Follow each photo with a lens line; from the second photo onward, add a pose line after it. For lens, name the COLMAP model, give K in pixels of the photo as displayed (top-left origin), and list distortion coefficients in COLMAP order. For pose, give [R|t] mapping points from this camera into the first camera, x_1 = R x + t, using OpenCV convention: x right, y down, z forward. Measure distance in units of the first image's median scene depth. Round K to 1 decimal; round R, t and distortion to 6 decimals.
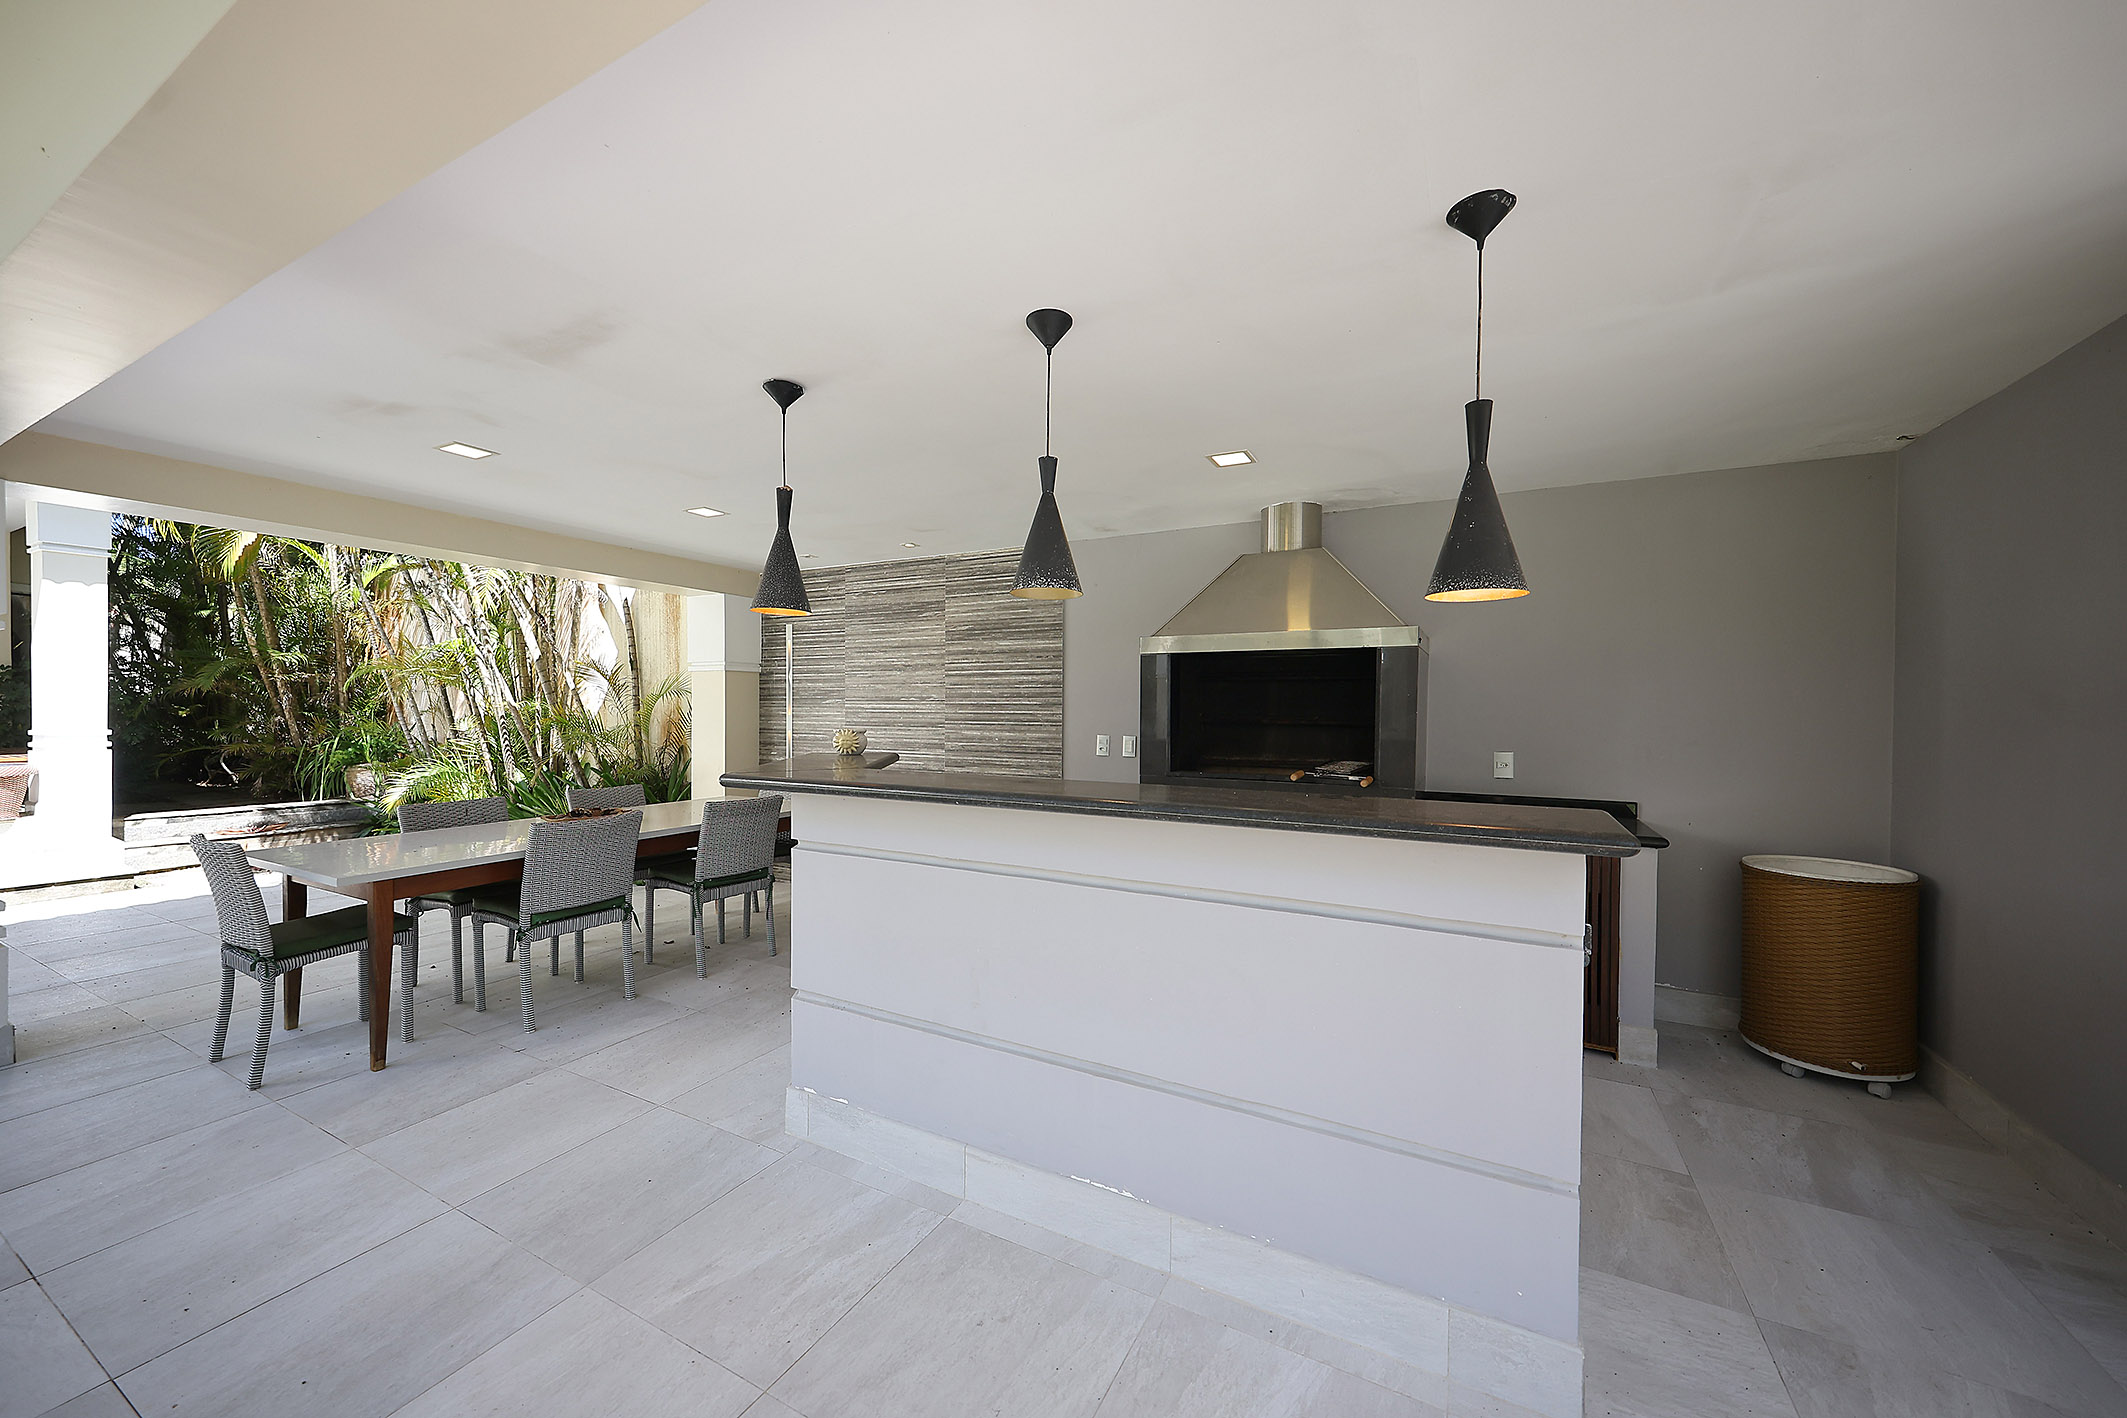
lens RADIAL K [[779.9, 0, 1064.0], [0, 779.9, 712.2], [0, 0, 1]] dist [0.002123, 0.000047]
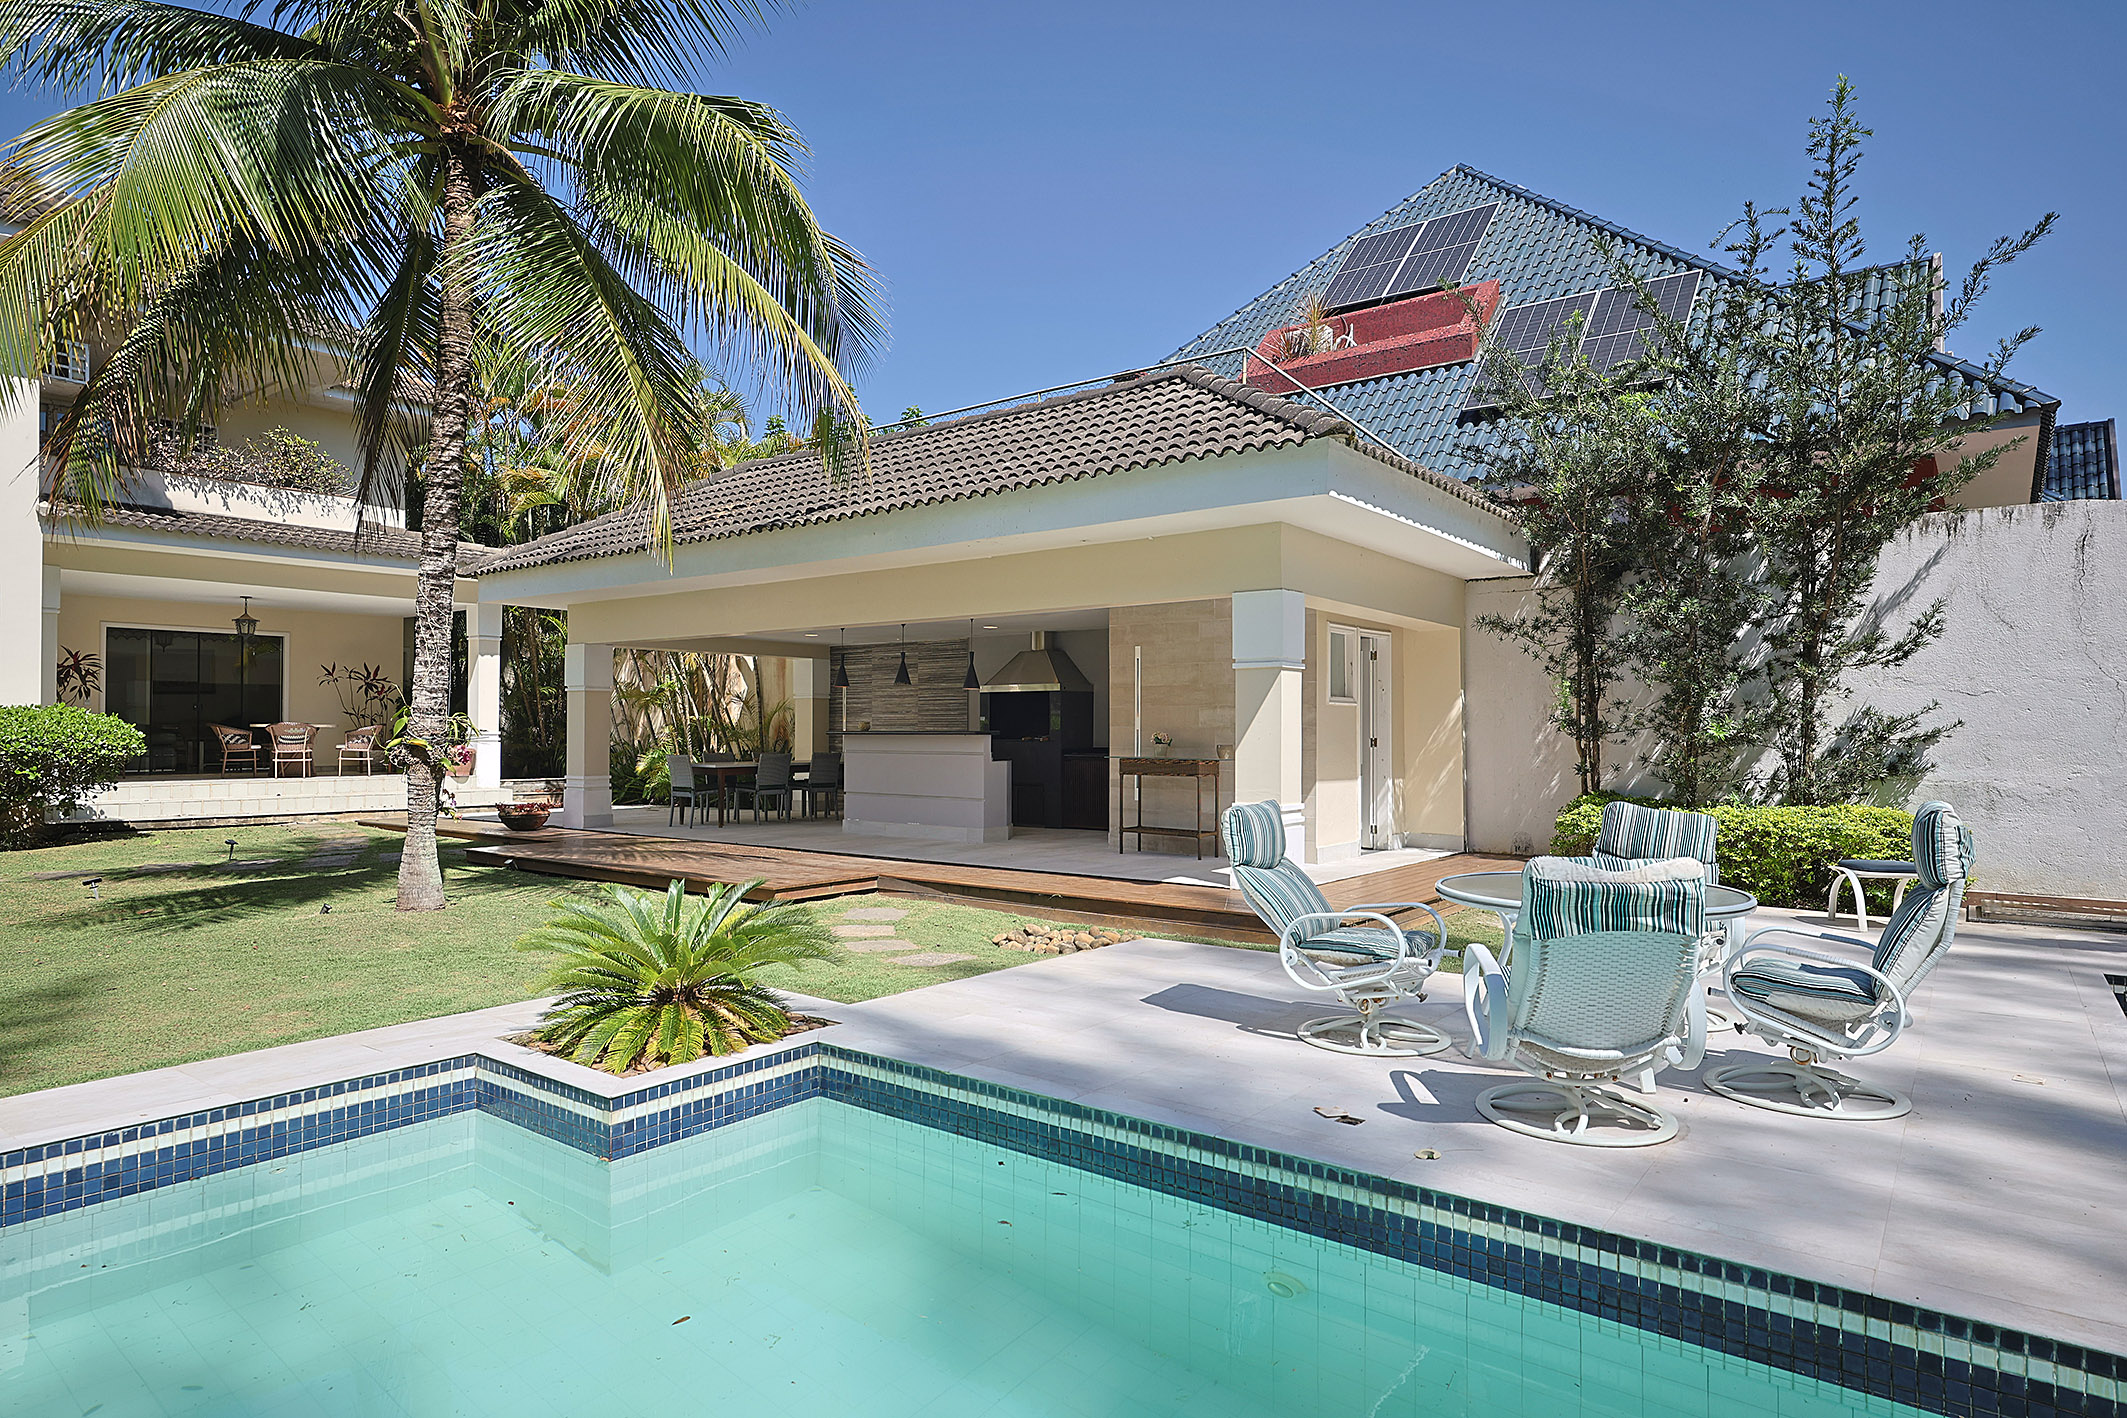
lens RADIAL K [[1190.2, 0, 1063.5], [0, 1190.2, 709.0], [0, 0, 1]] dist [-0.000852, -0.000193]
pose [[0.987521, -0.006306, -0.157363, 0.716303], [0.001884, 0.999600, -0.028236, 0.064175], [0.157478, 0.027587, 0.987137, -2.015733]]
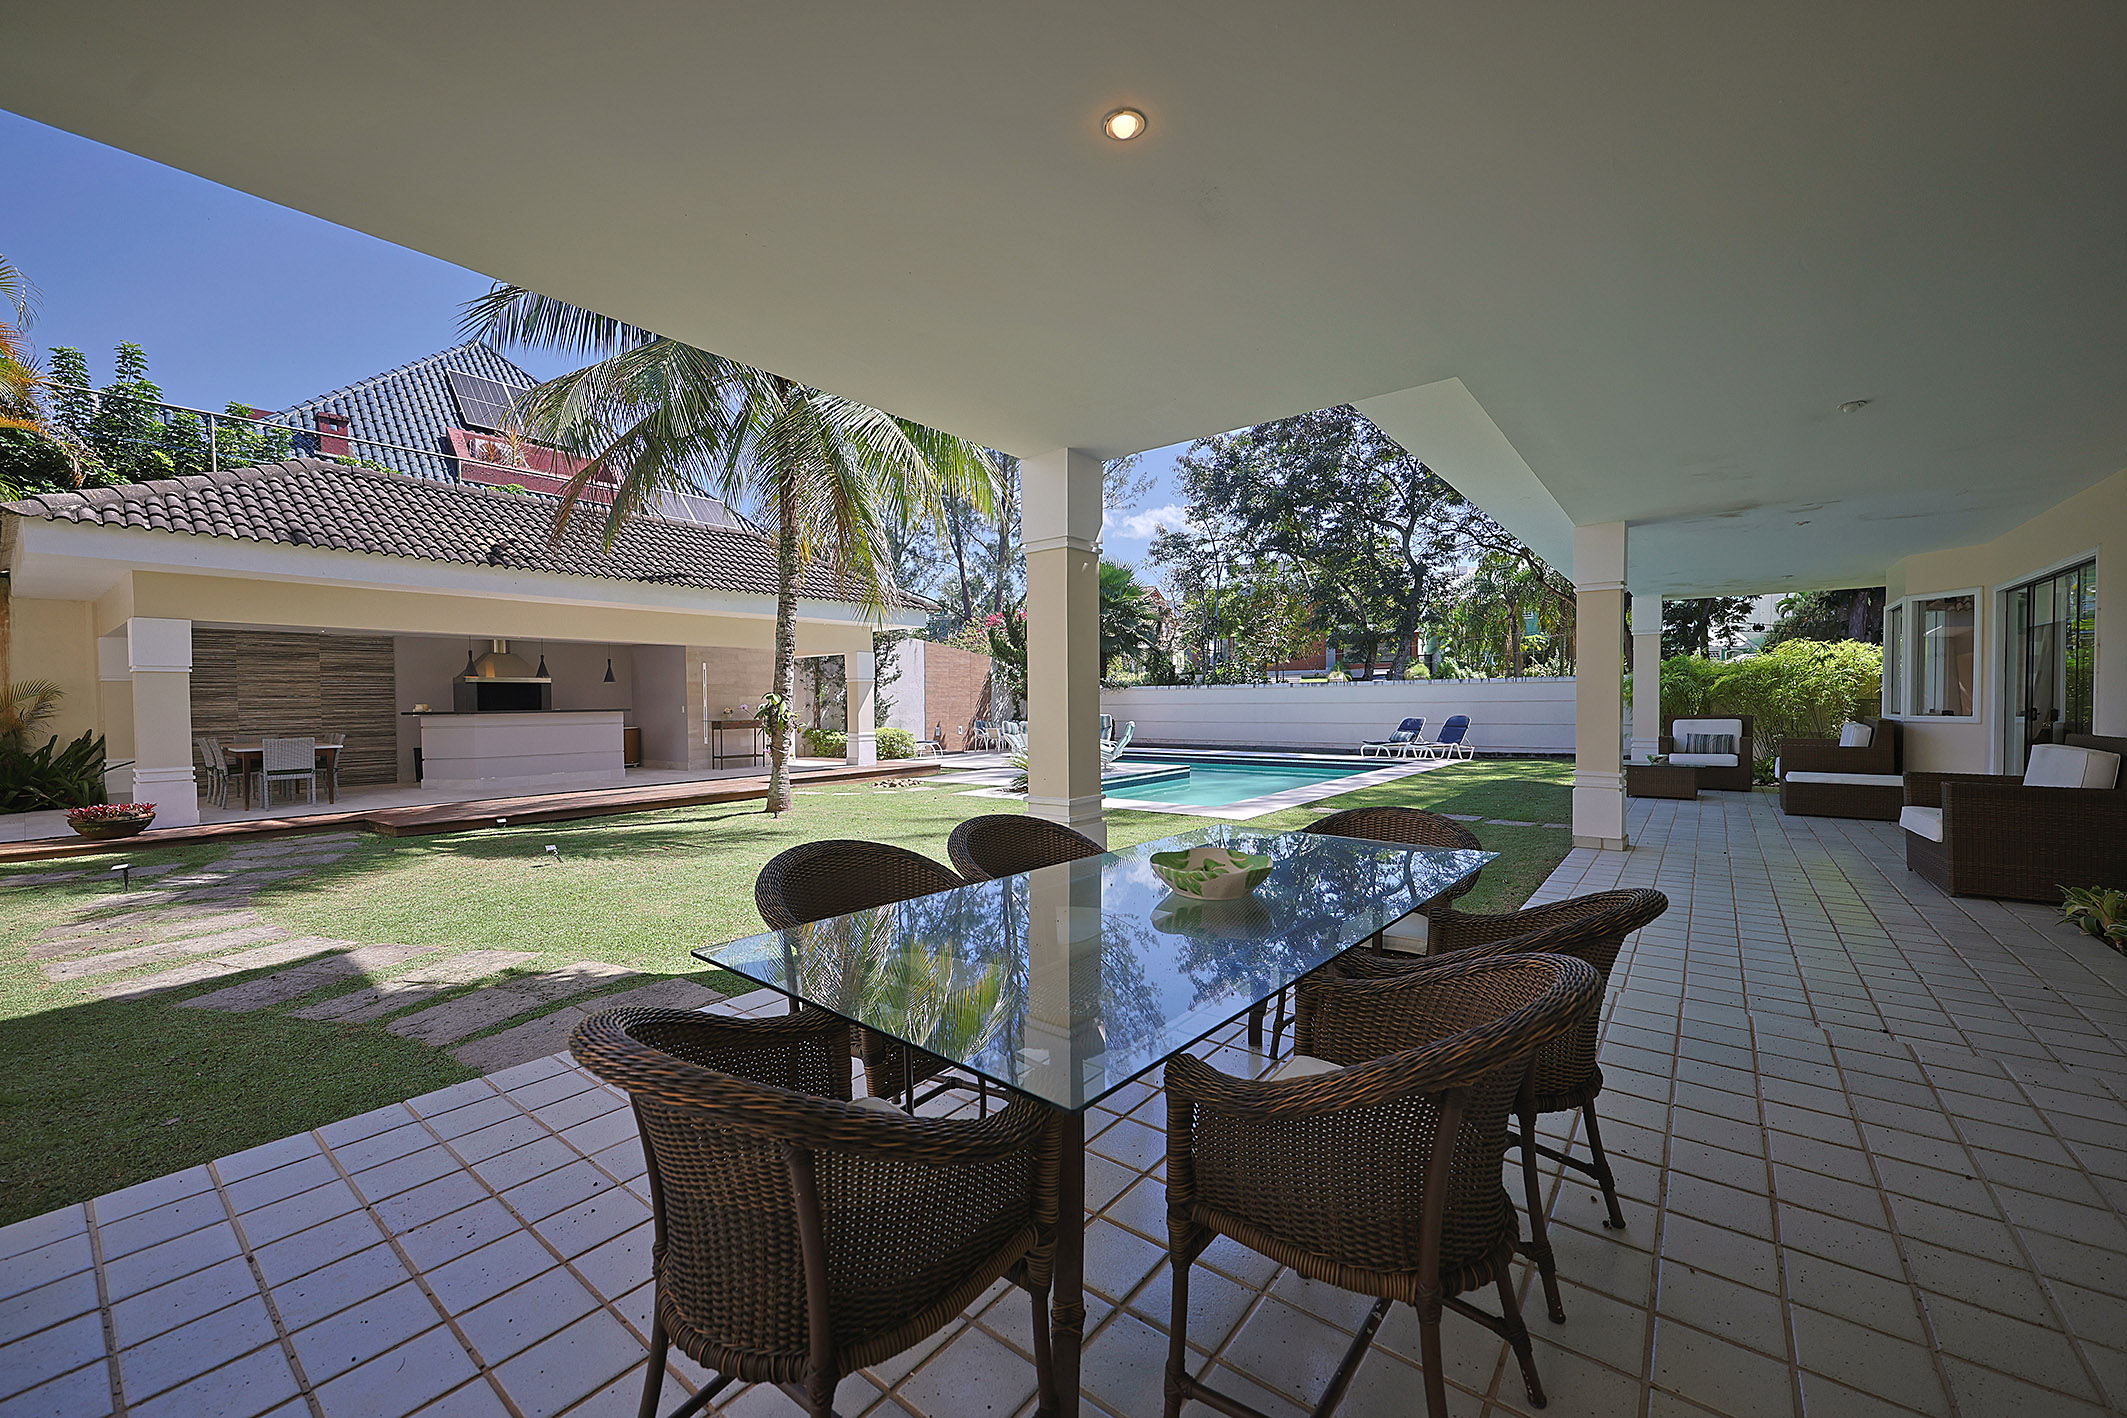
lens RADIAL K [[809.2, 0, 1057.5], [0, 809.2, 714.0], [0, 0, 1]] dist [-0.000036, 0.000008]
pose [[0.186944, -0.022974, 0.982102, -2.104705], [0.022955, 0.999556, 0.019013, 0.040415], [-0.982102, 0.018990, 0.187388, -1.580466]]
